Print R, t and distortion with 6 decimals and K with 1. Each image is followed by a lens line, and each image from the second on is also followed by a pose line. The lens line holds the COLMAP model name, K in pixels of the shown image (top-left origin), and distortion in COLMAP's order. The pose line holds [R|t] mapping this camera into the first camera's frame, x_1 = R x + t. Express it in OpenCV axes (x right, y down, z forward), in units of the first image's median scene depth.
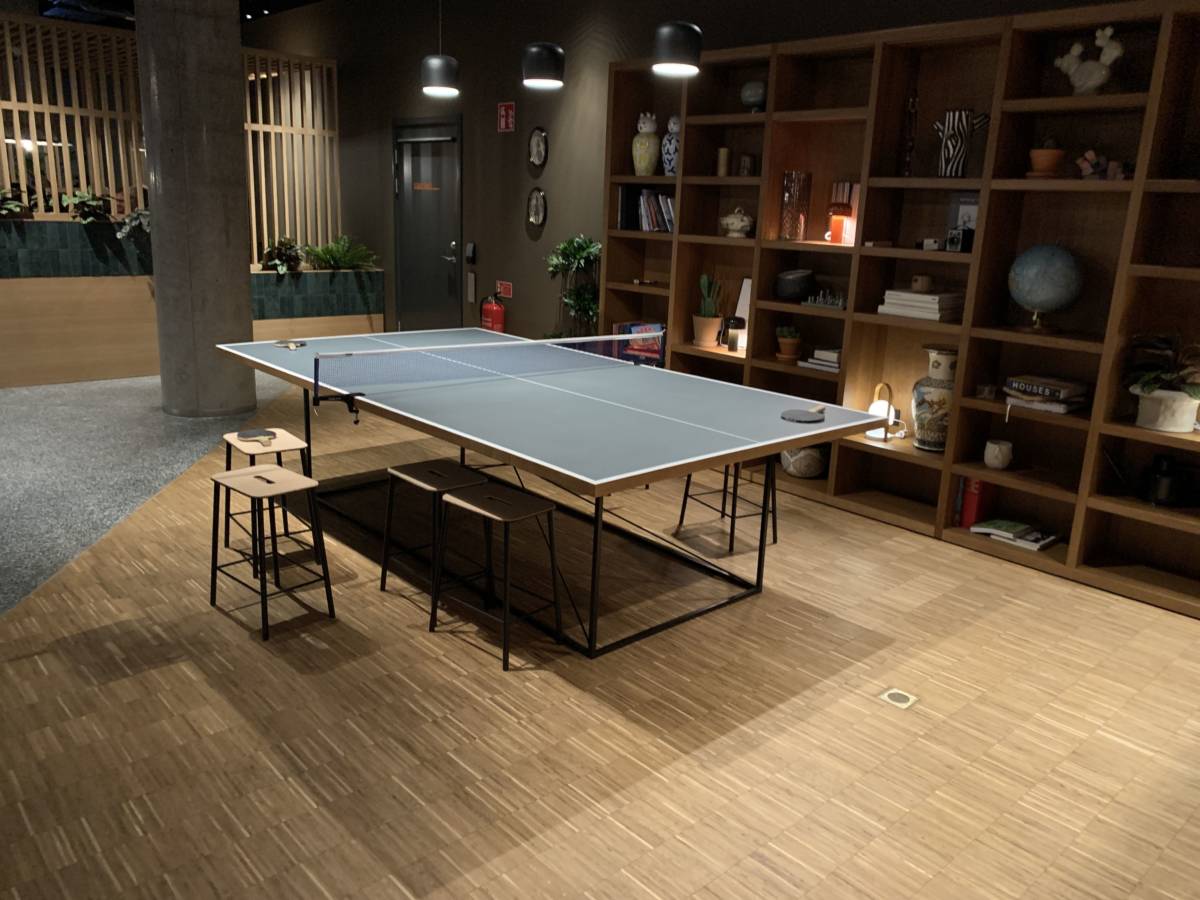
lens RADIAL K [[920.6, 0, 596.4], [0, 920.6, 448.9], [0, 0, 1]] dist [0.062361, -0.075449]
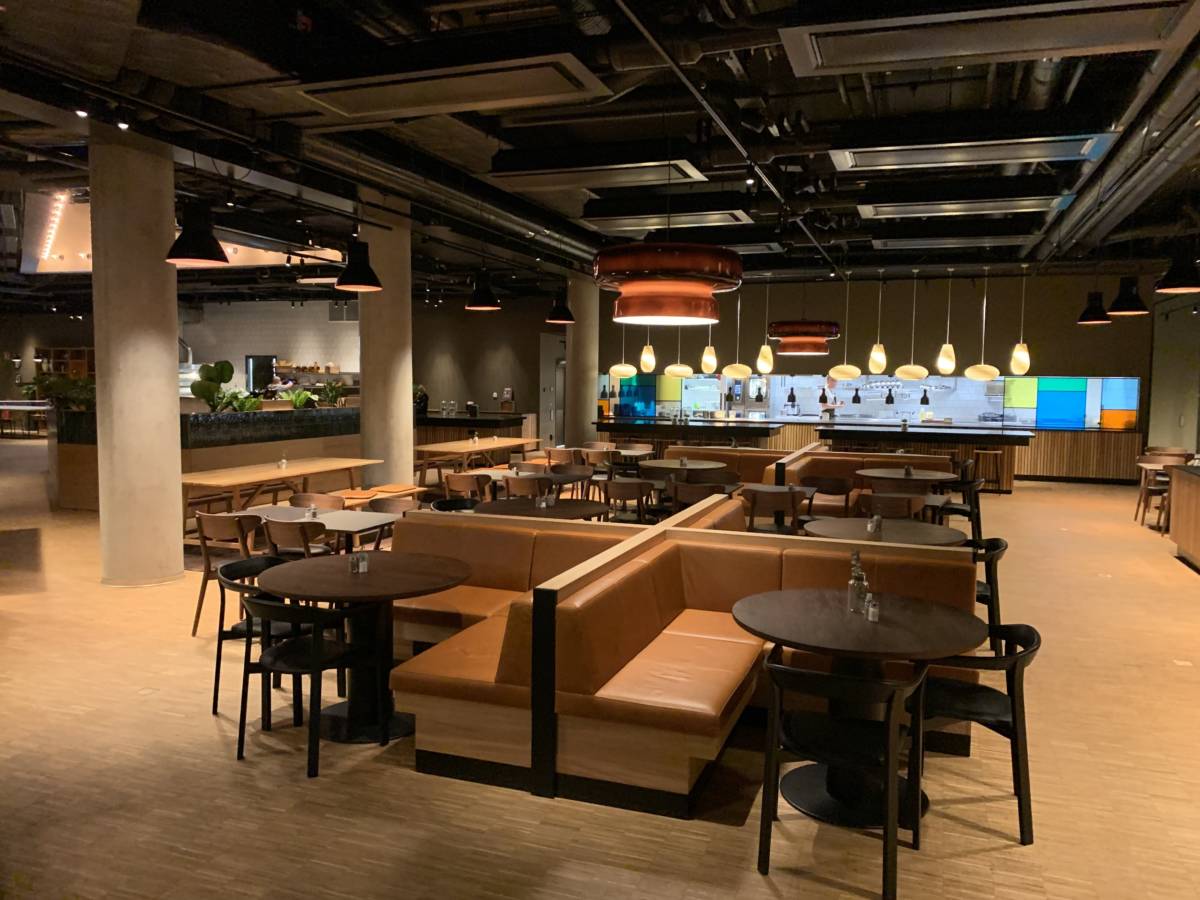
lens RADIAL K [[920.6, 0, 602.7], [0, 920.6, 450.9], [0, 0, 1]] dist [0.062361, -0.075449]
pose [[0.889603, -0.067735, 0.451684, 0.456830], [0.142211, 0.980861, -0.132997, 1.243134], [-0.434031, 0.182549, 0.882209, -4.767809]]
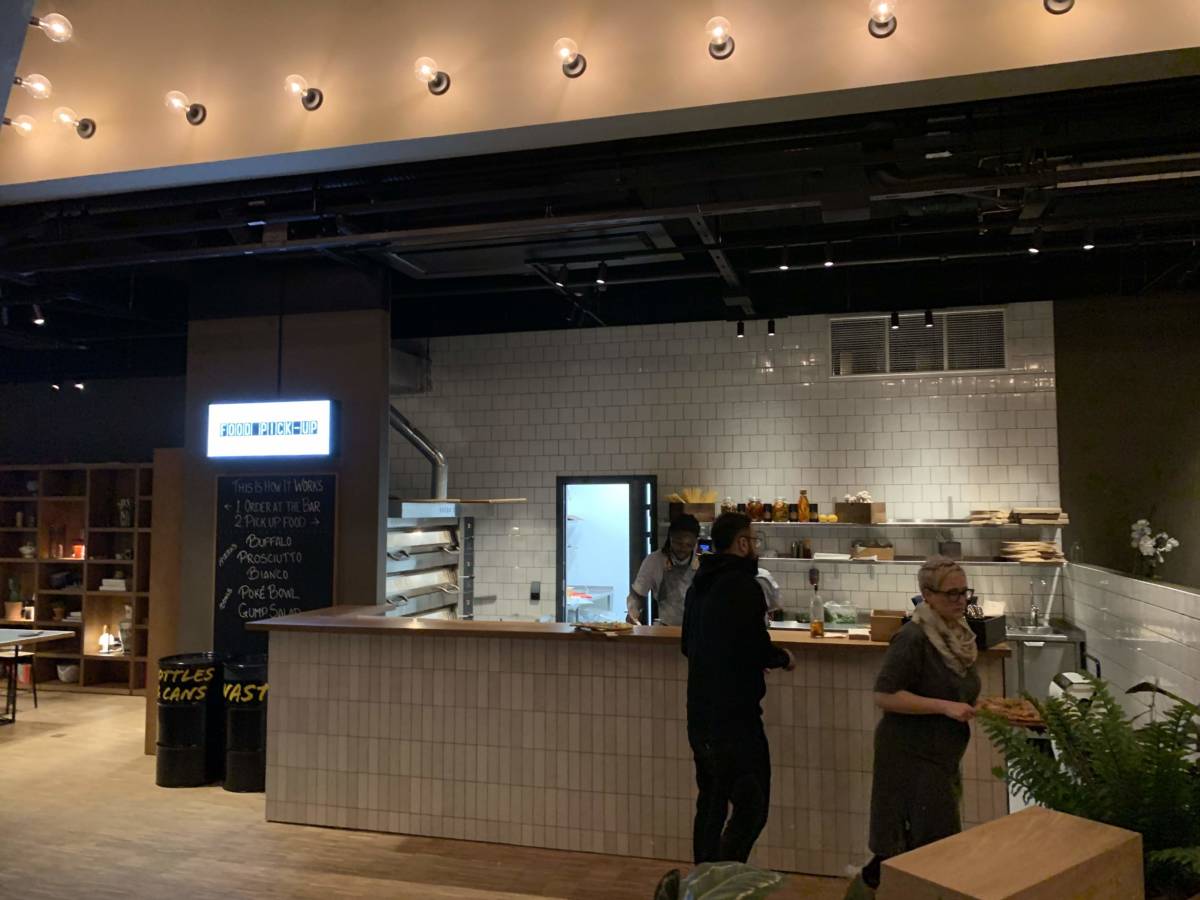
lens RADIAL K [[920.6, 0, 626.8], [0, 920.6, 459.8], [0, 0, 1]] dist [0.062361, -0.075449]
pose [[0.844908, -0.011817, 0.534781, 0.187131], [0.172911, 0.952116, -0.252144, 0.296450], [-0.506194, 0.305508, 0.806494, -1.326236]]
